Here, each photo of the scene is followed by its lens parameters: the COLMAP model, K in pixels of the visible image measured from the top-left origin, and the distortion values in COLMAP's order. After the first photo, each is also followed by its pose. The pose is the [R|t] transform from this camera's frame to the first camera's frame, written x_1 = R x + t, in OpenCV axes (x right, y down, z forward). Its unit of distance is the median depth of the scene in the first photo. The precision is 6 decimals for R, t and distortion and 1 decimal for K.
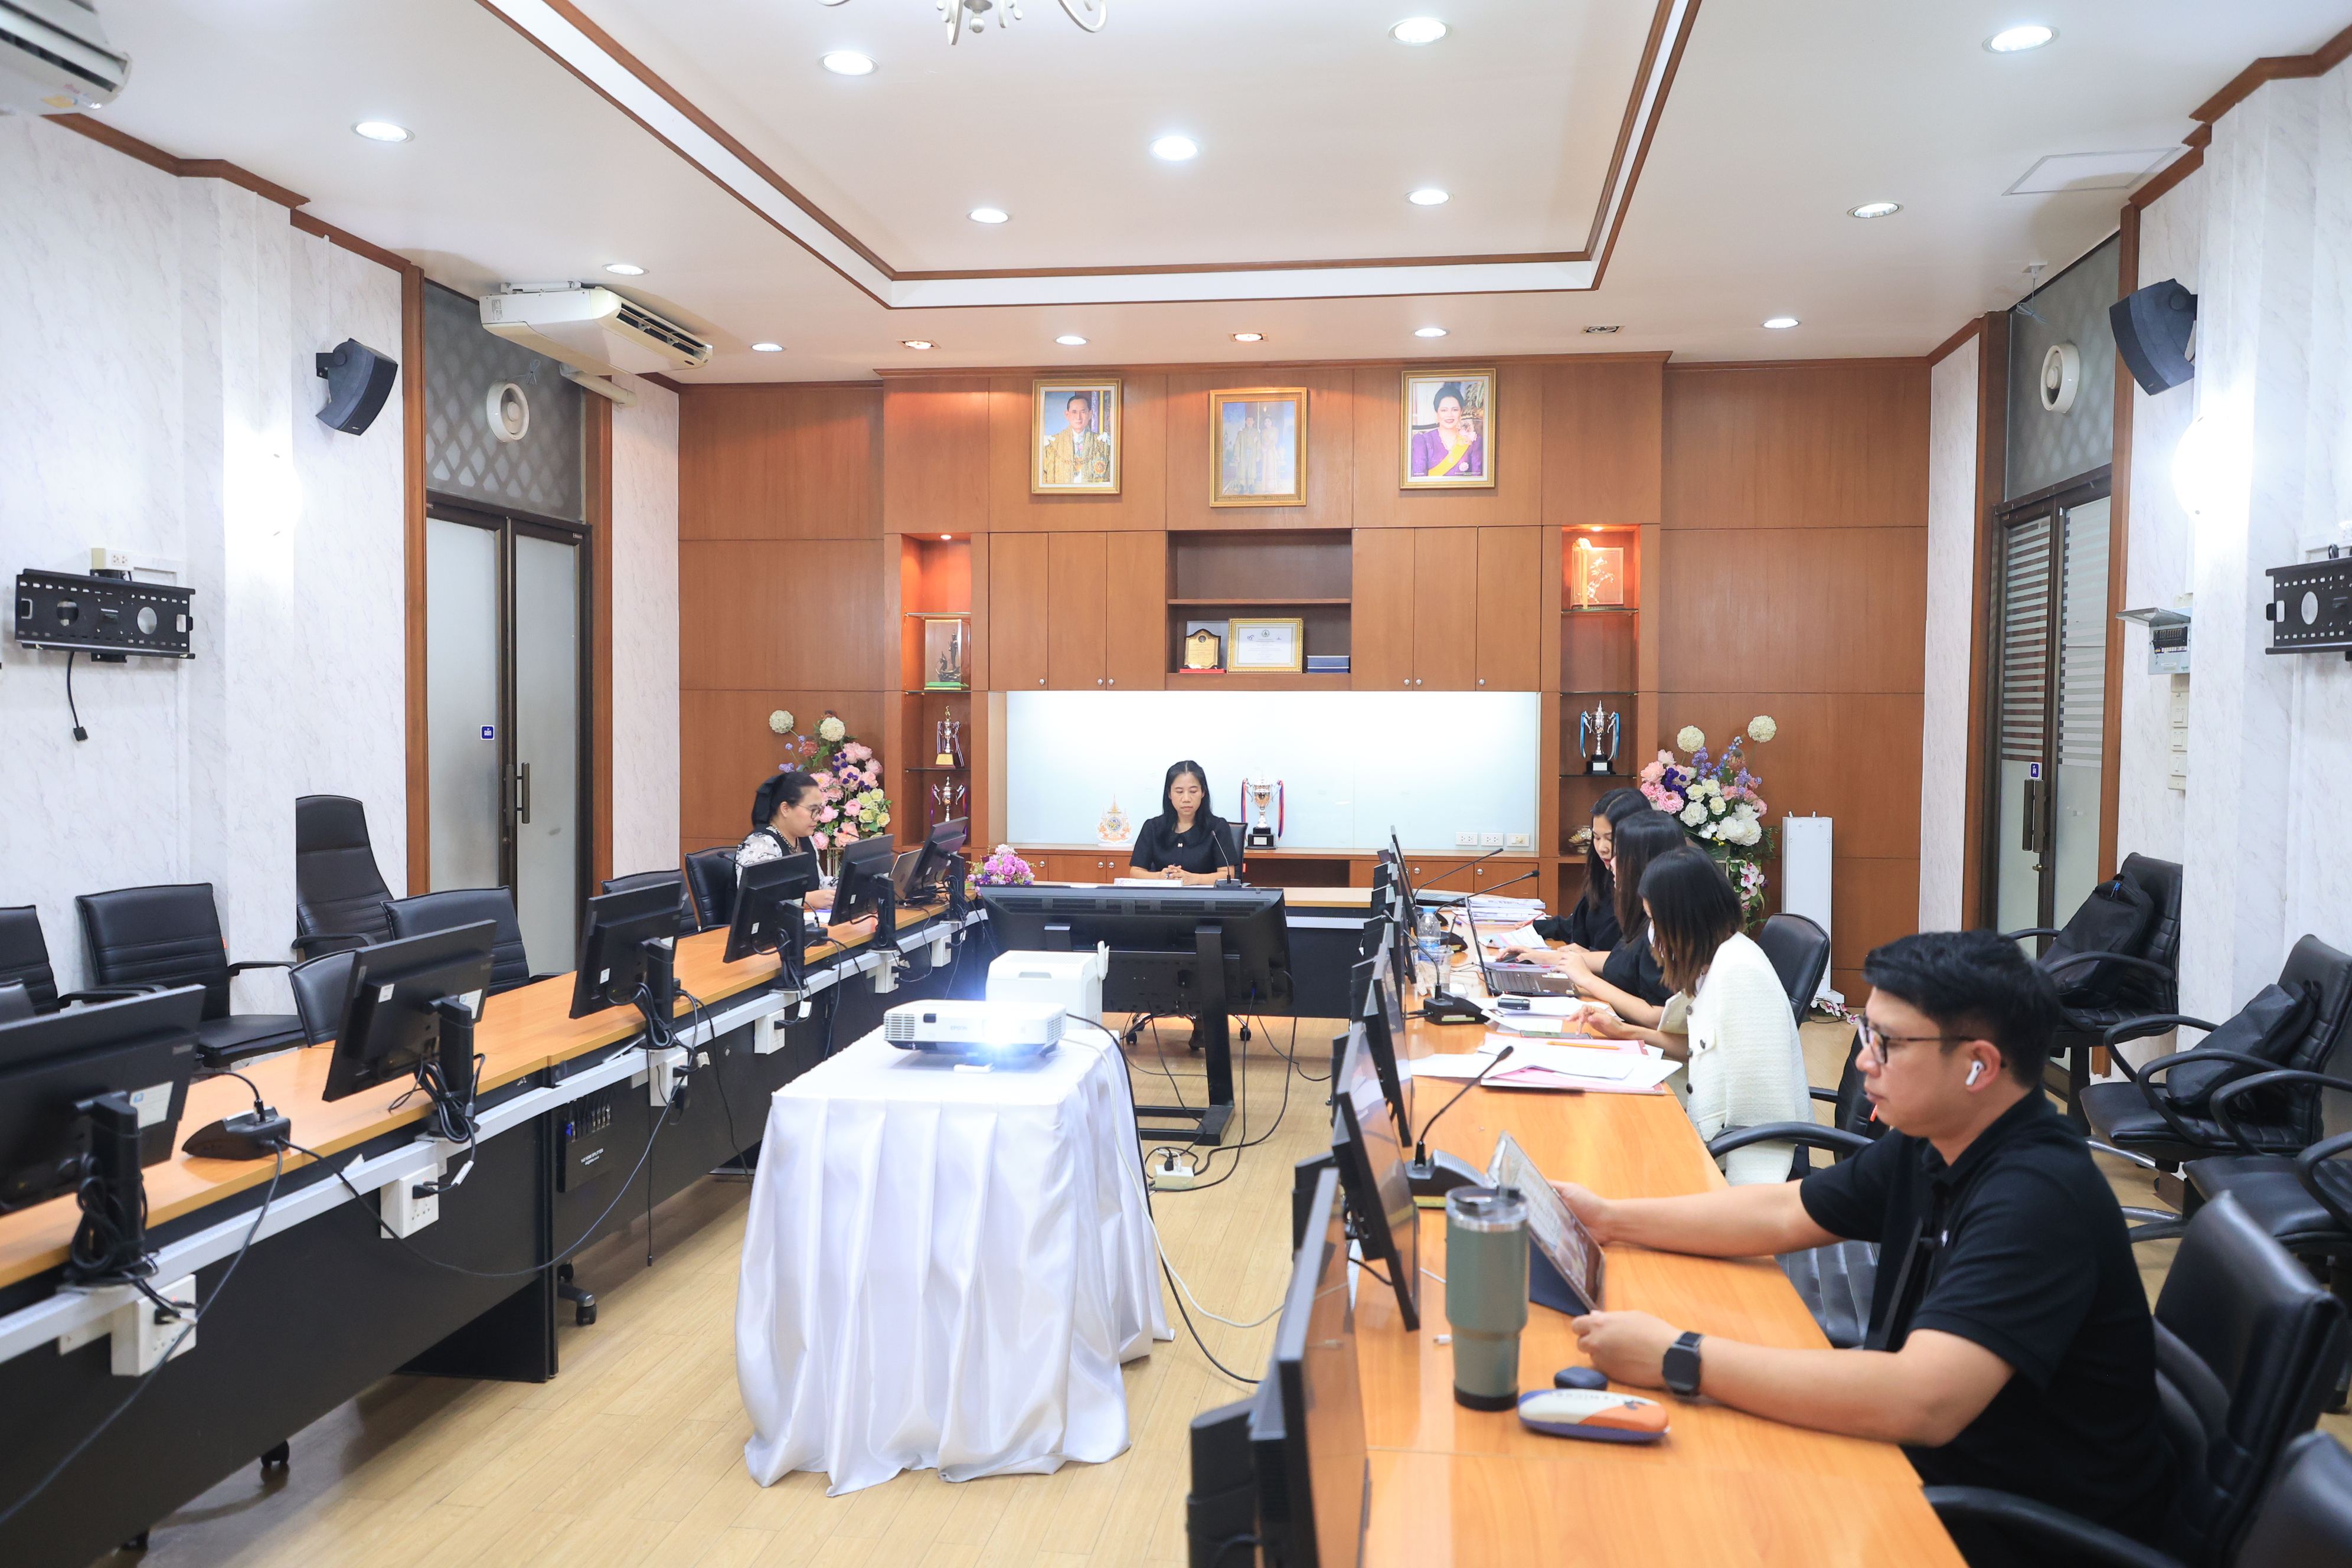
lens RADIAL K [[1674.4, 0, 1176.0], [0, 1674.4, 784.0], [0, 0, 1]] dist [0.020441, -0.000758]
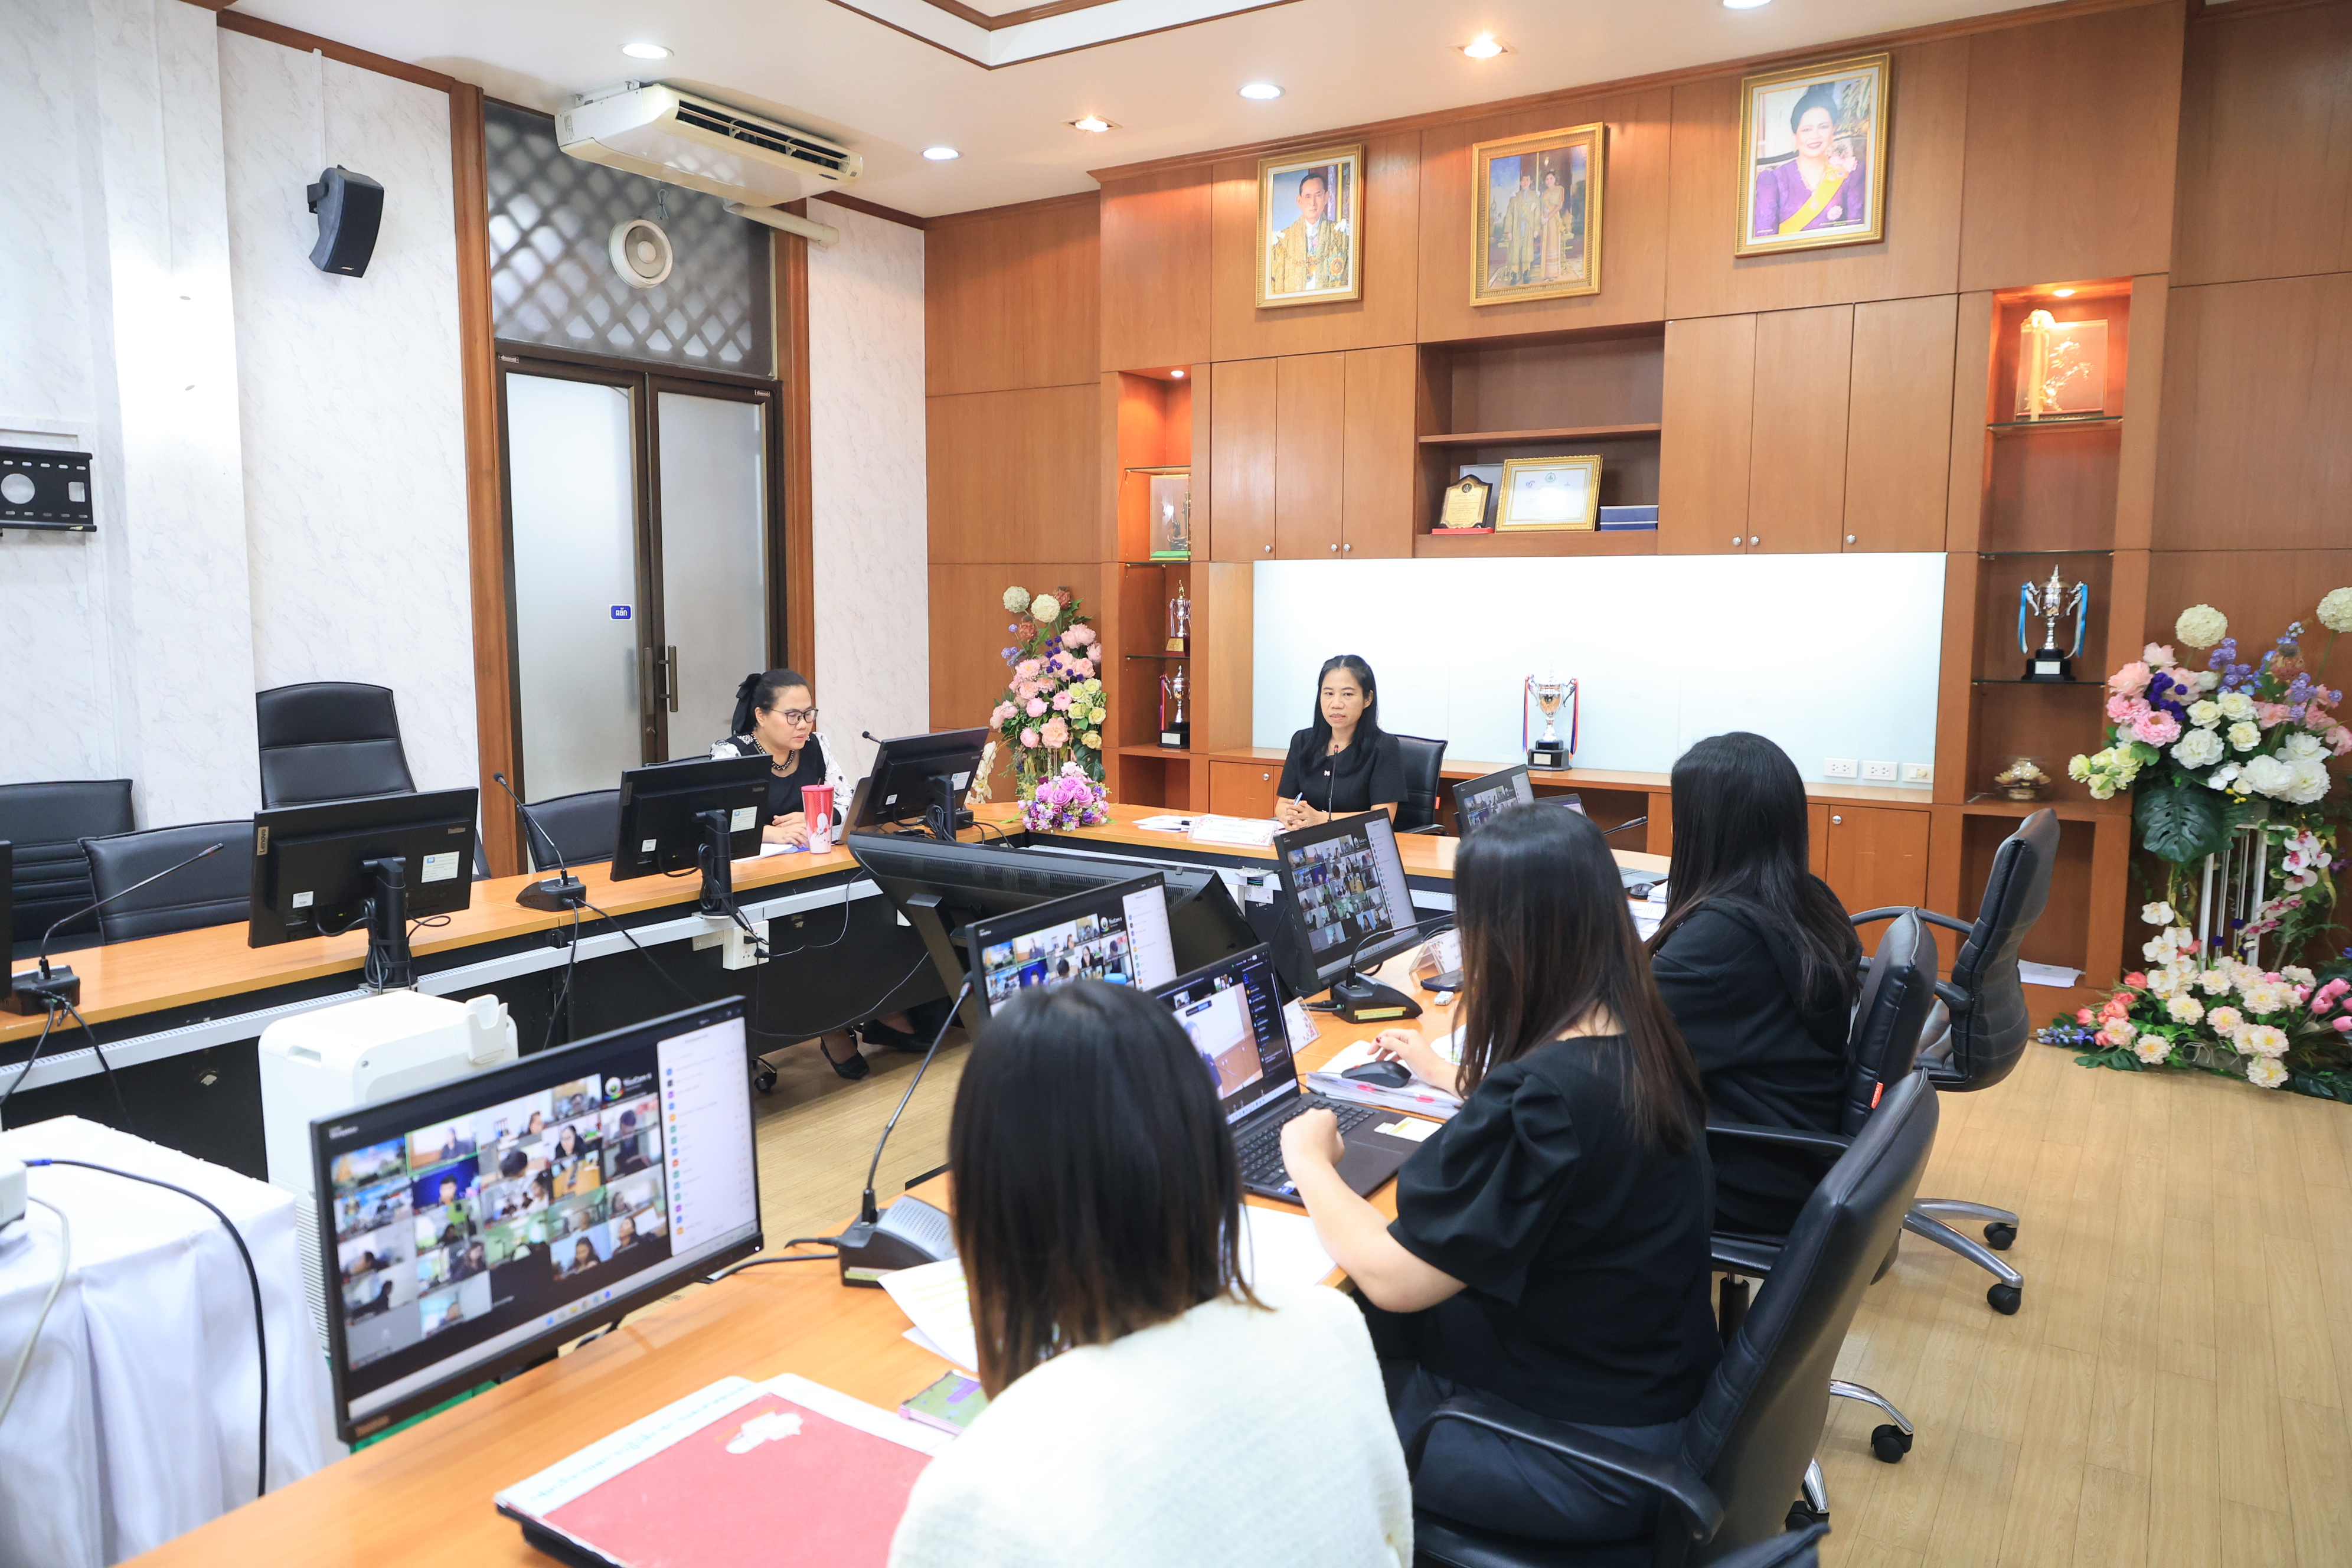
lens RADIAL K [[1564.0, 0, 1170.9], [0, 1564.0, 773.0], [0, 0, 1]] dist [0.004269, 0.002165]
pose [[0.911162, 0.044181, -0.409672, 0.201666], [-0.013700, 0.996934, 0.077043, -0.012355], [0.411820, -0.064586, 0.908974, 0.320968]]
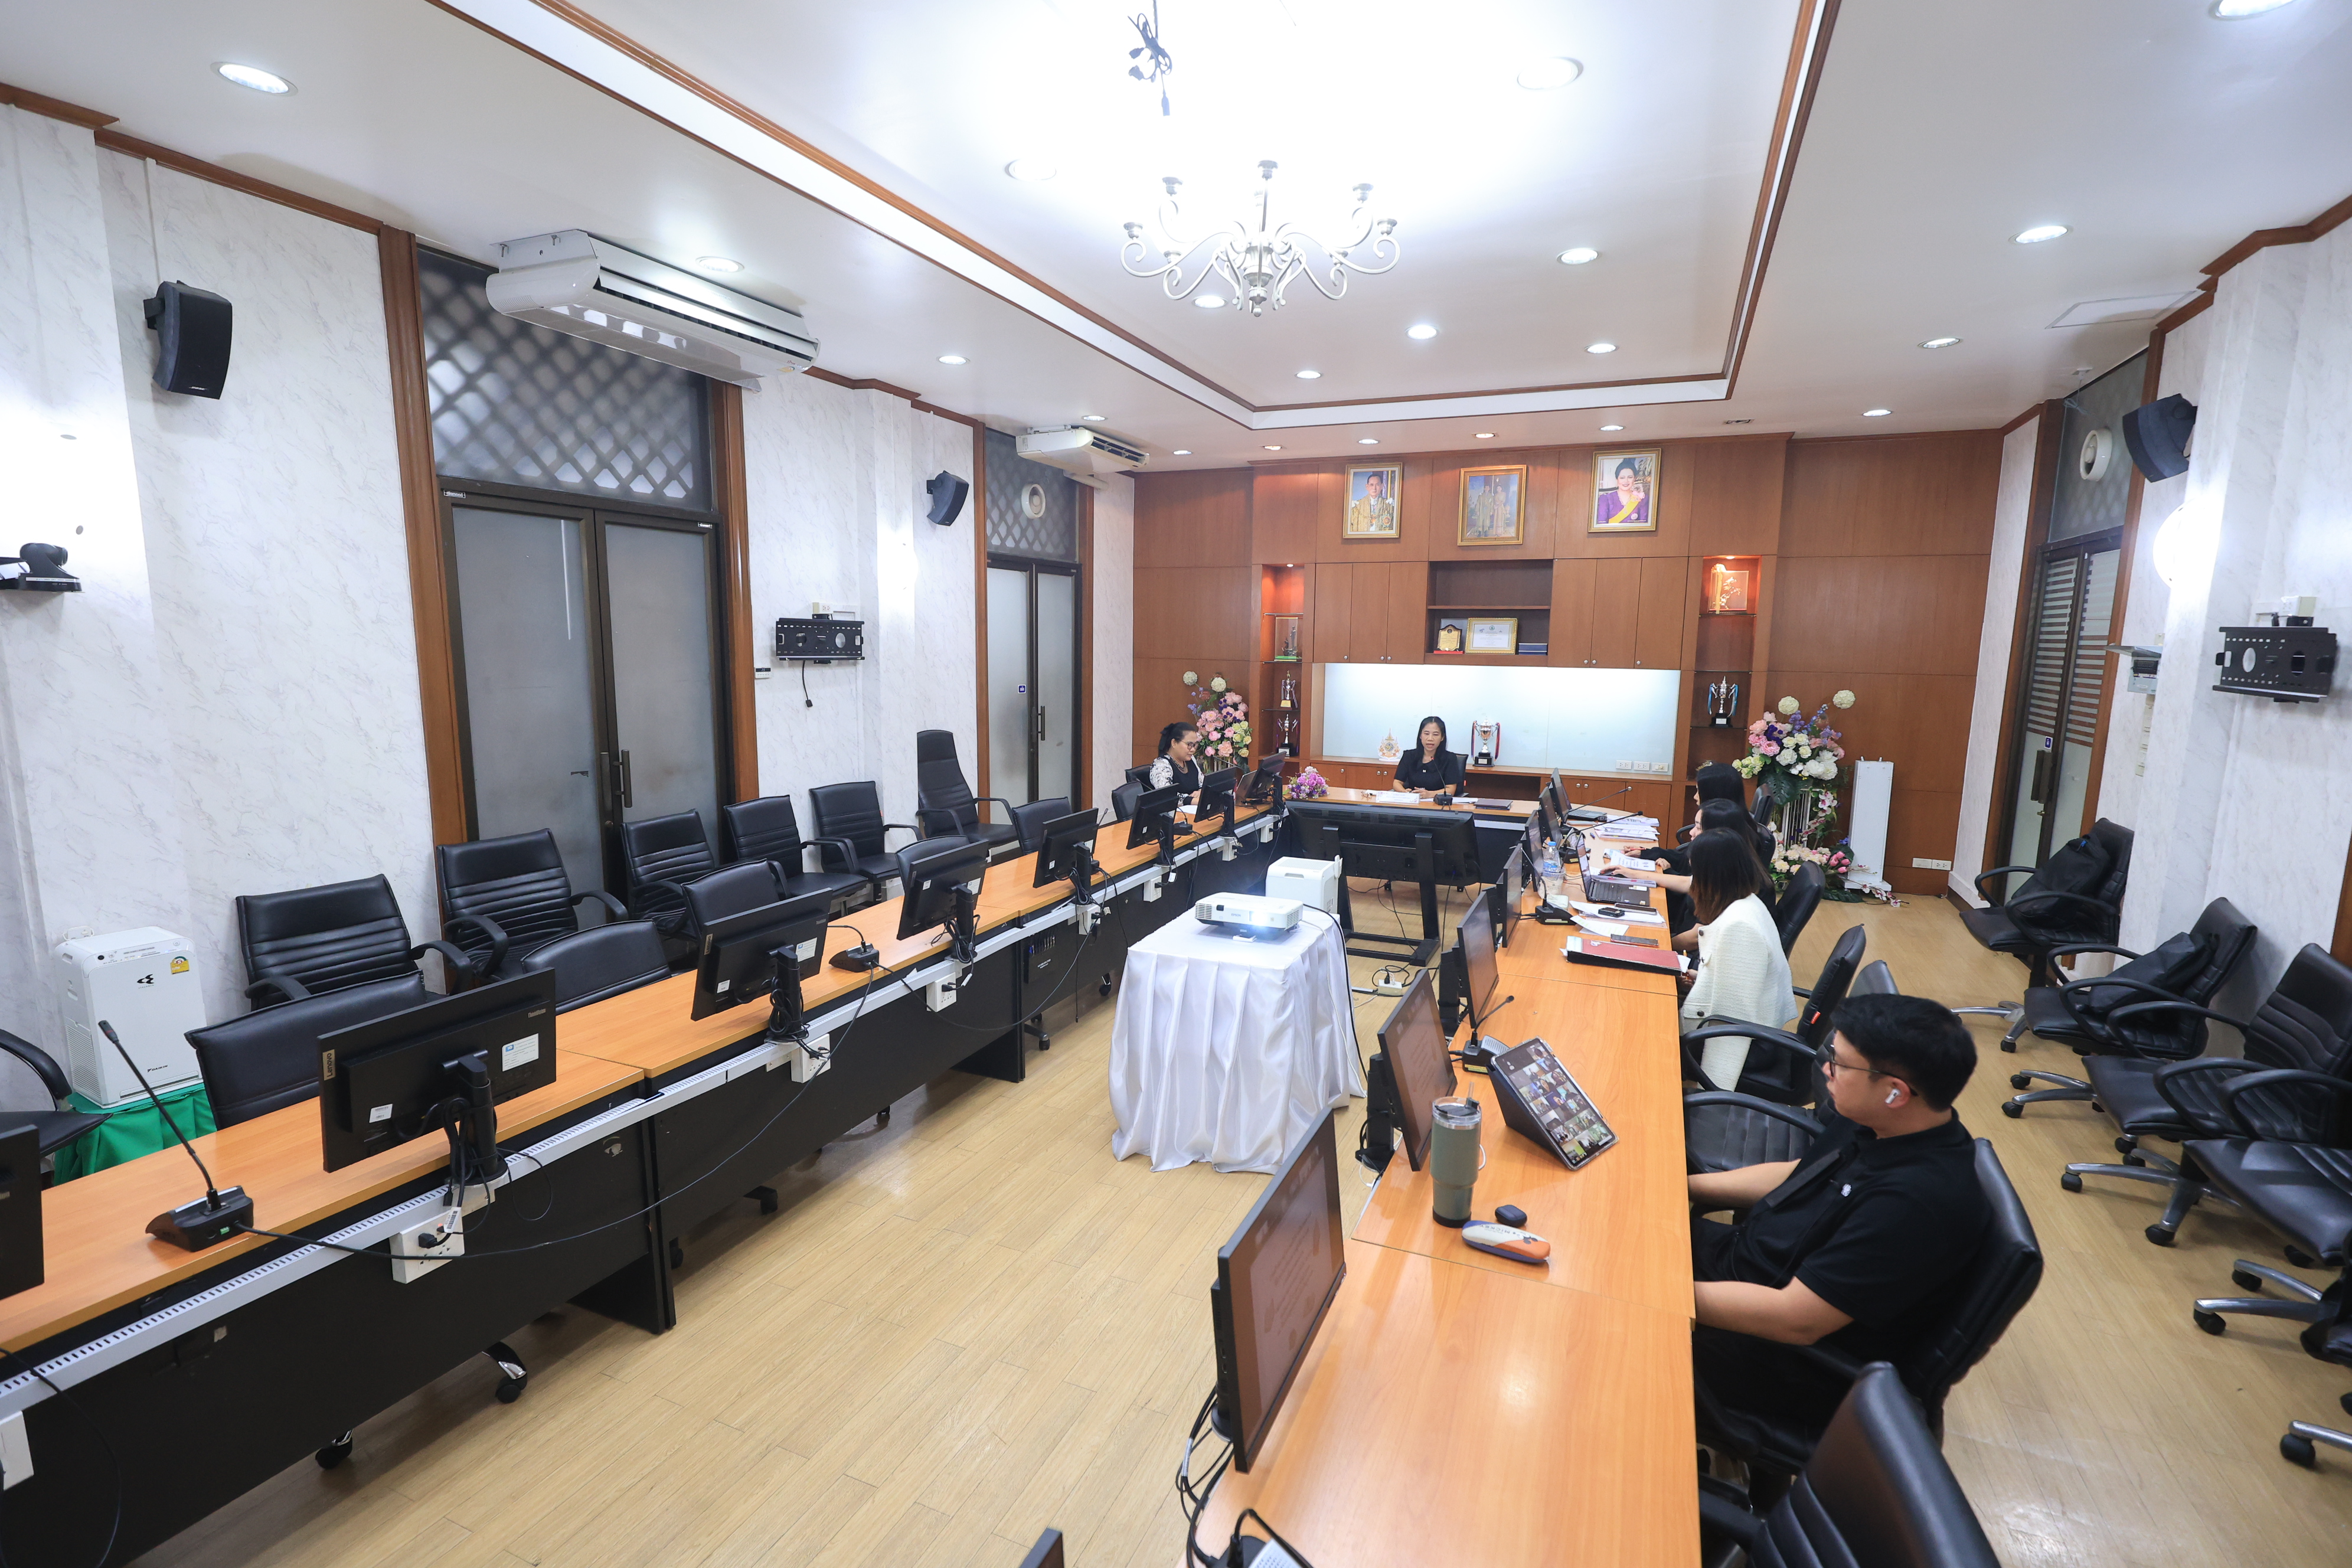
lens RADIAL K [[1047.4, 0, 1194.2], [0, 1047.4, 790.5], [0, 0, 1]] dist [-0.000077, 0.000851]
pose [[0.966763, 0.043255, -0.251988, 0.040632], [-0.017026, 0.994289, 0.105356, -0.040583], [0.255106, -0.097564, 0.961978, -0.013868]]
